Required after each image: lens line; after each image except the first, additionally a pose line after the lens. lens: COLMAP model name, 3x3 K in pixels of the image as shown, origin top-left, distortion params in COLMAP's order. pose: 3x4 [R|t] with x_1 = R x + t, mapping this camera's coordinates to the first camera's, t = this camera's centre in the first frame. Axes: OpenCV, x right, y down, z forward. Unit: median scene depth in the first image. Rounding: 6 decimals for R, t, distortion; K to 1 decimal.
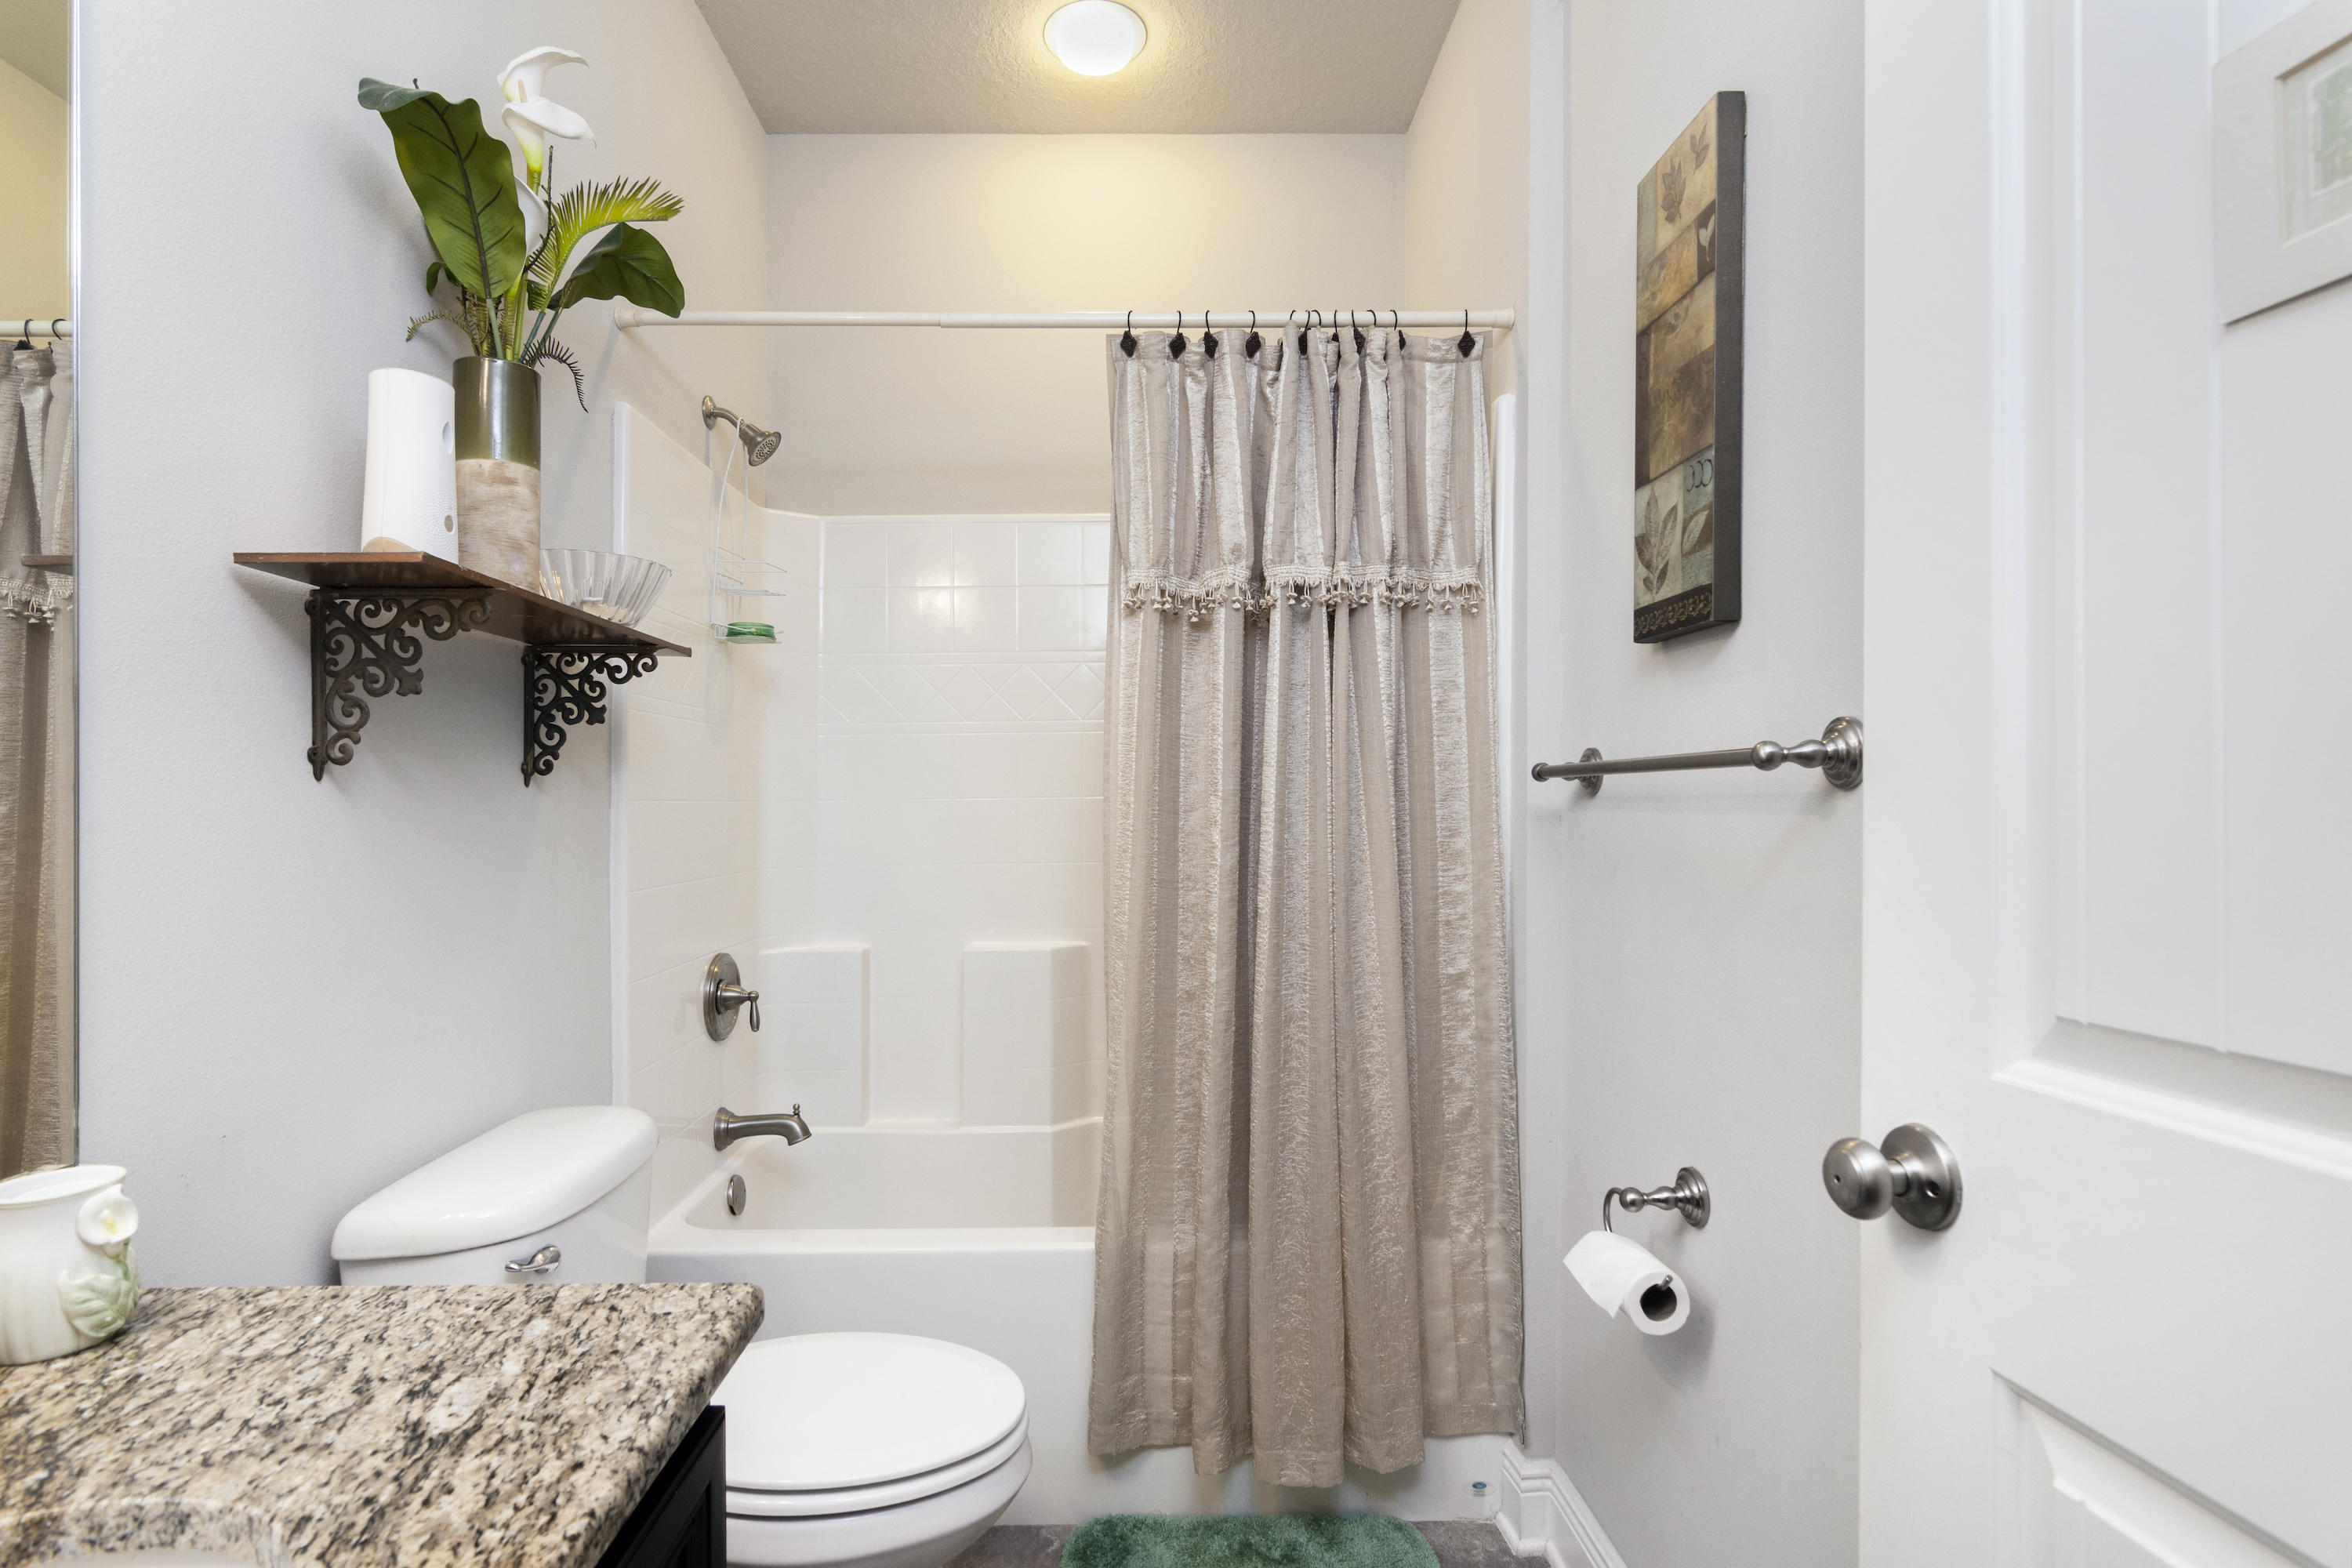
lens RADIAL K [[1145.5, 0, 1170.2], [0, 1145.5, 799.3], [0, 0, 1]] dist [-0.000572, 0.000765]
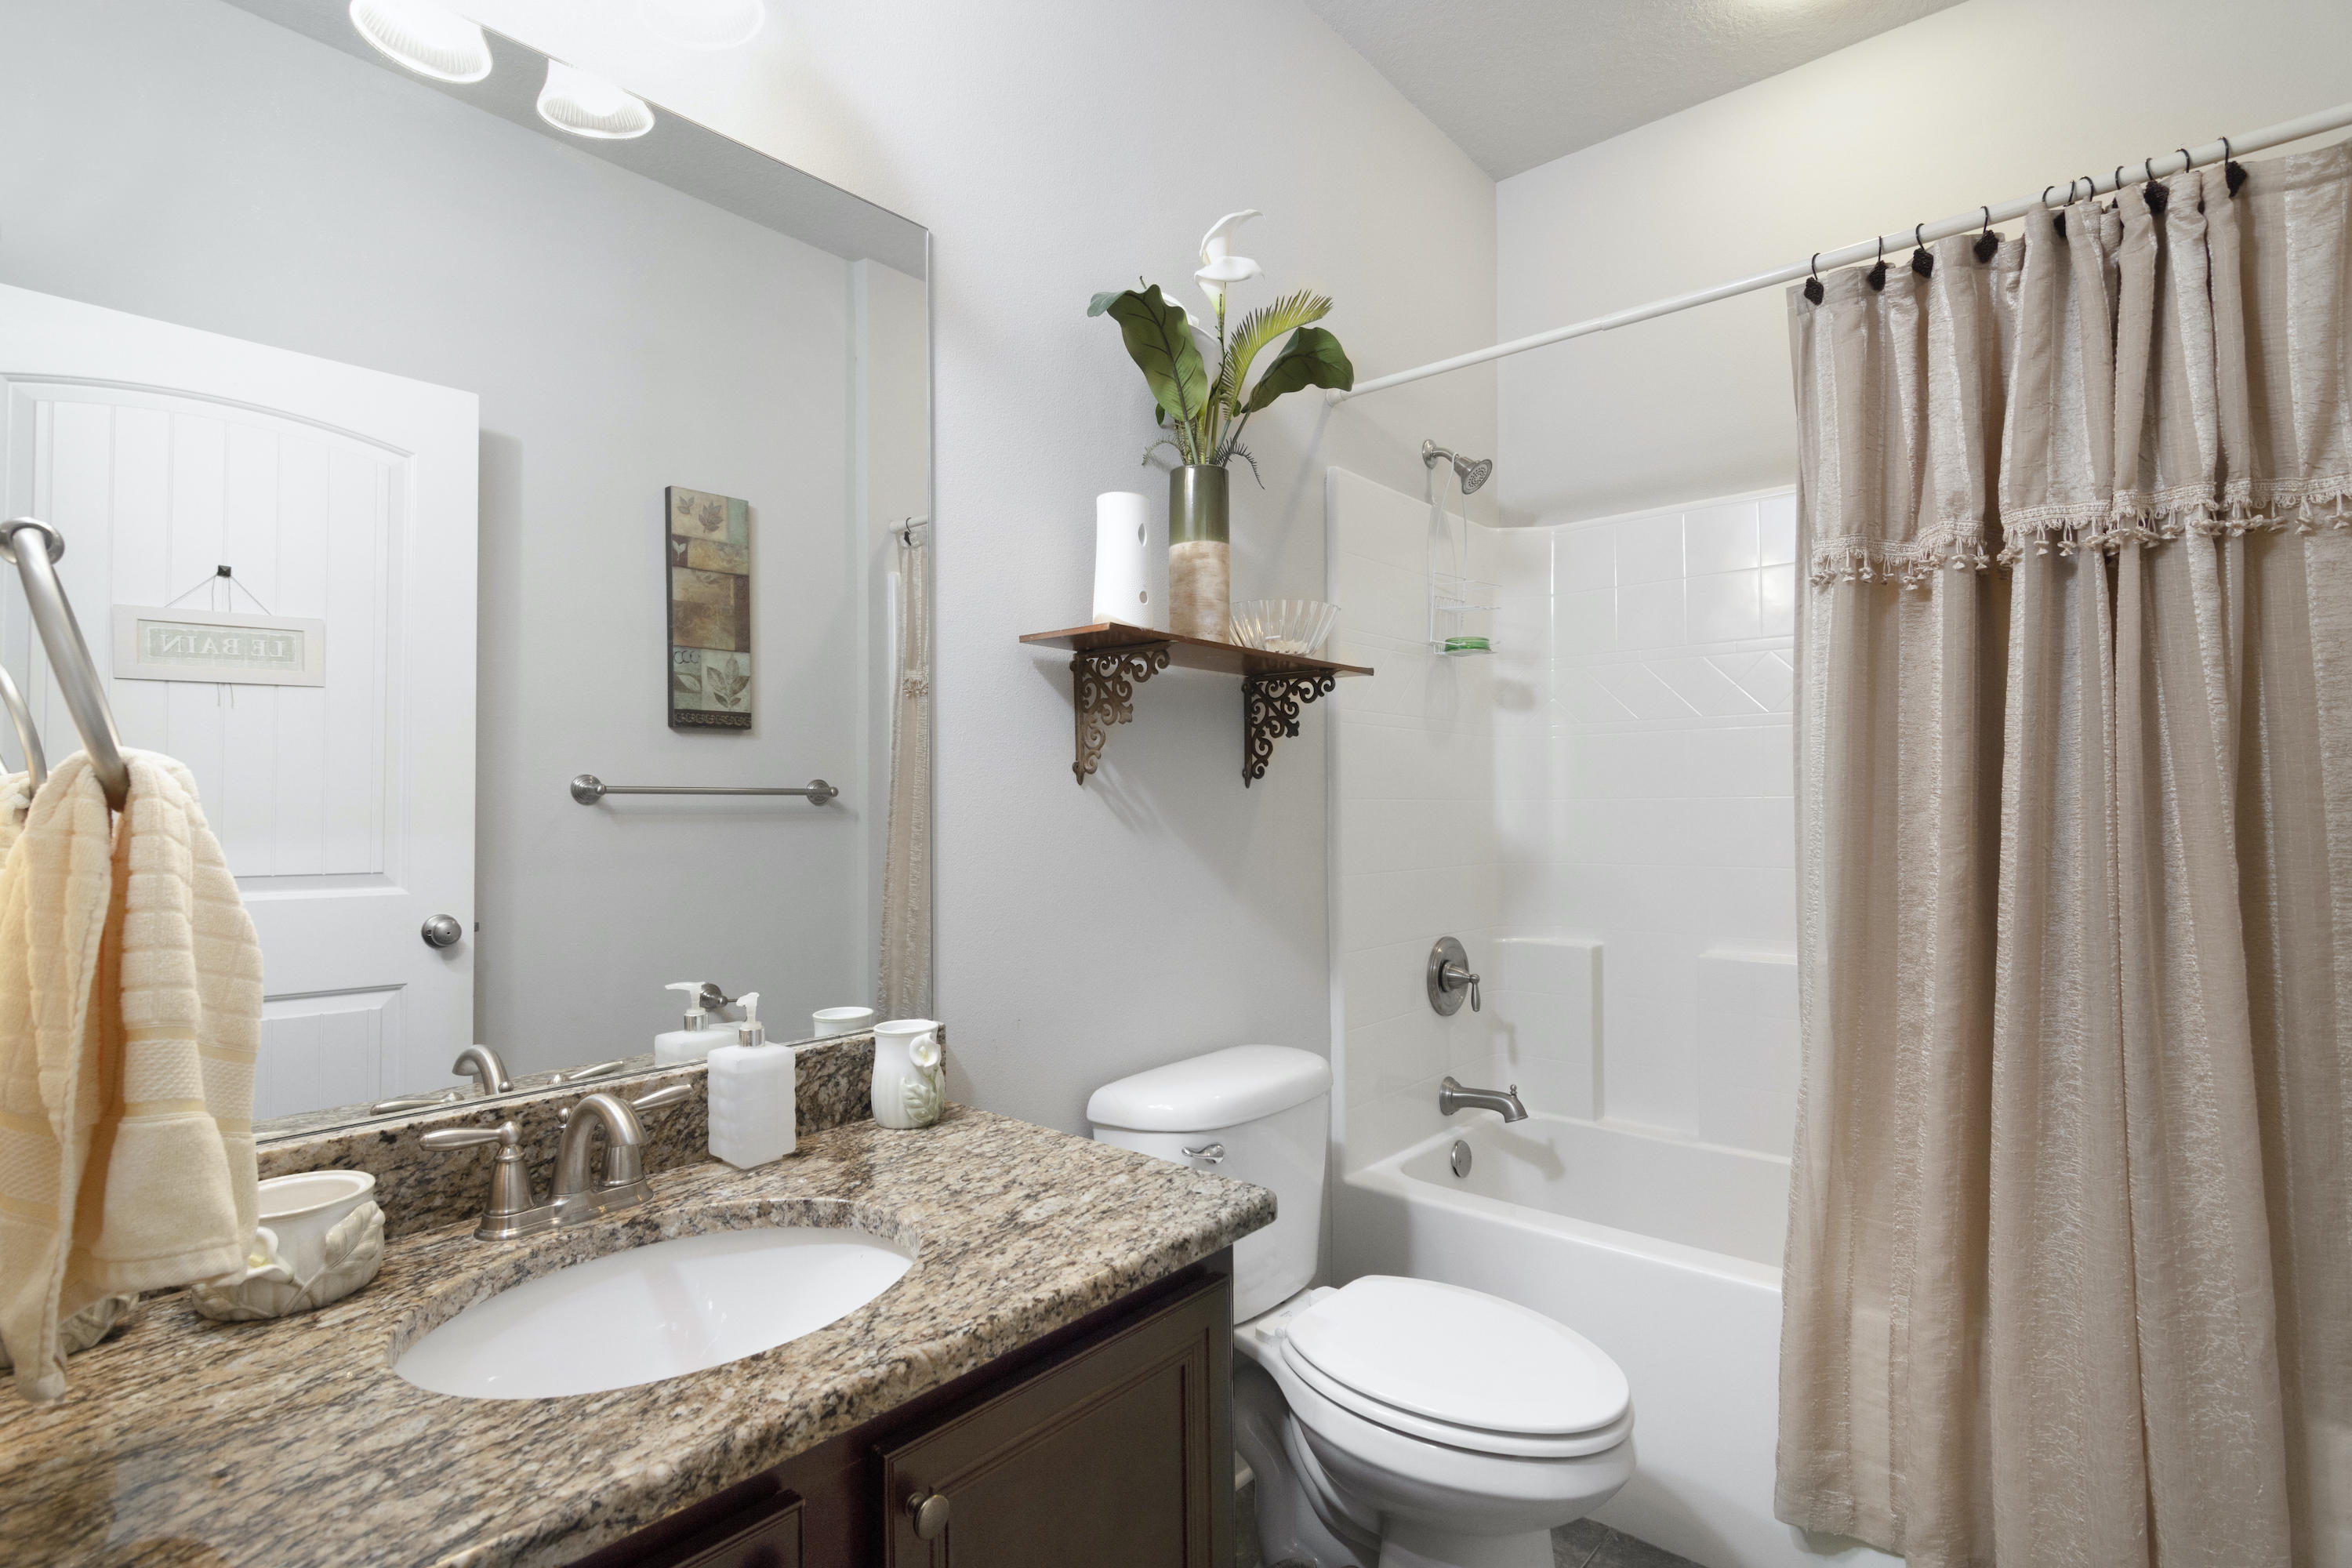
lens RADIAL K [[1125.0, 0, 1169.8], [0, 1125.0, 787.6], [0, 0, 1]] dist [-0.000915, 0.000465]
pose [[0.748360, -0.005606, -0.663269, 0.200403], [-0.000502, 0.999959, -0.009018, -0.000172], [0.663293, 0.007082, 0.748326, 0.009545]]
